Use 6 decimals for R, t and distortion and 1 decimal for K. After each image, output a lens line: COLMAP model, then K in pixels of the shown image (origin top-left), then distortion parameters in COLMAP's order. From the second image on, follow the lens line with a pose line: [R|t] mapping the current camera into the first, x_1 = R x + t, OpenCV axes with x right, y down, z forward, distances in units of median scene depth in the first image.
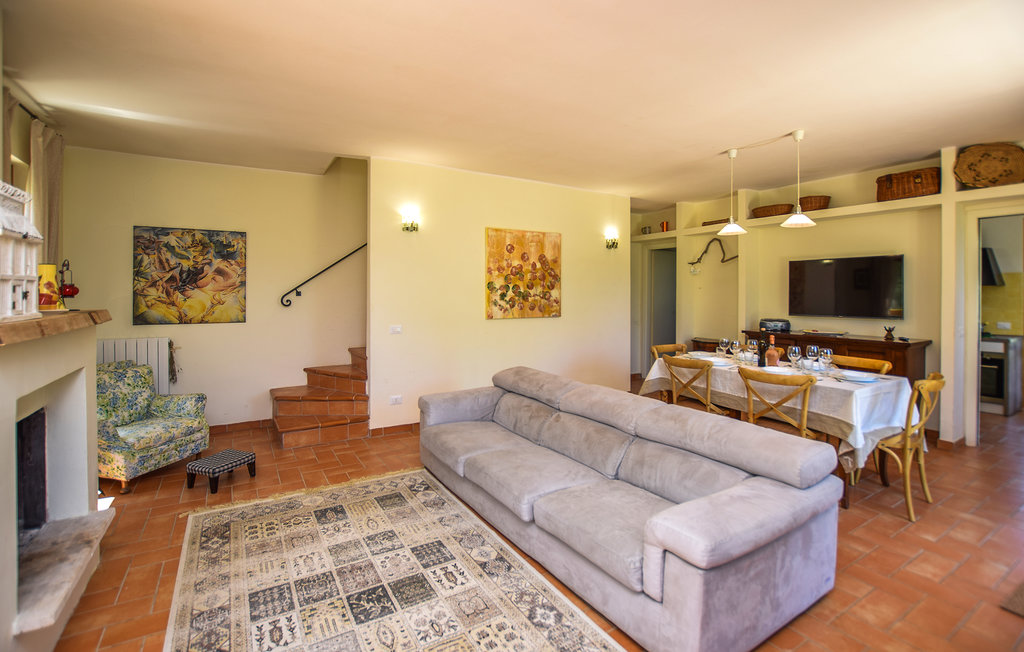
lens RADIAL K [[493.2, 0, 527.3], [0, 493.2, 299.1], [0, 0, 1]] dist [-0.026764, -0.000559]
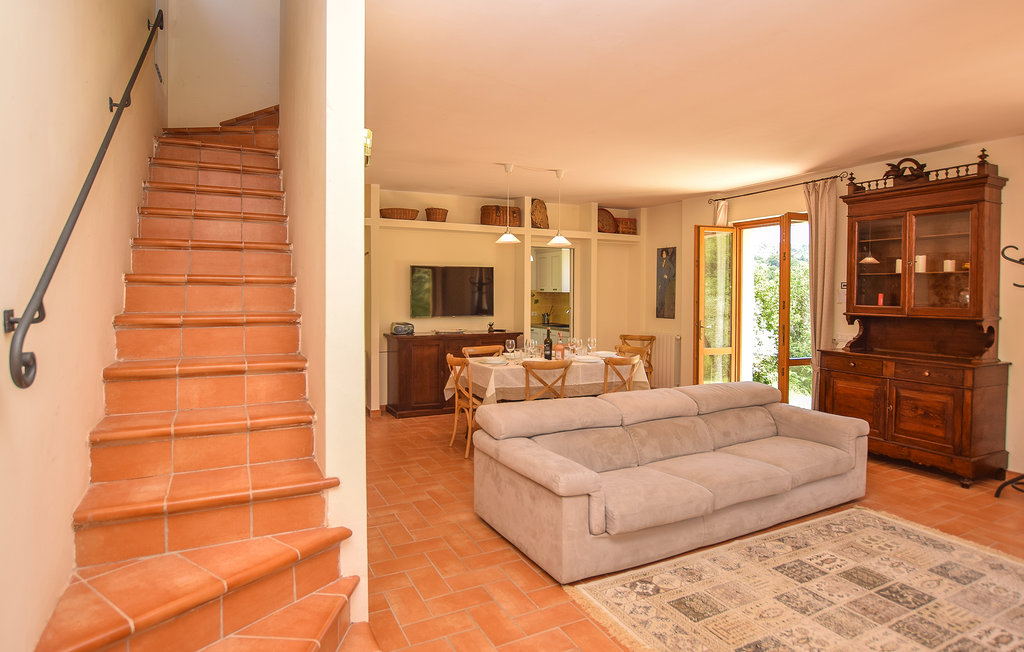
lens RADIAL K [[551.9, 0, 508.7], [0, 551.9, 318.6], [0, 0, 1]] dist [-0.024979, 0.003567]
pose [[0.072450, -0.050680, 0.996084, -0.735502], [0.009449, 0.998698, 0.050126, -0.027066], [-0.997327, 0.005781, 0.072835, 0.846106]]
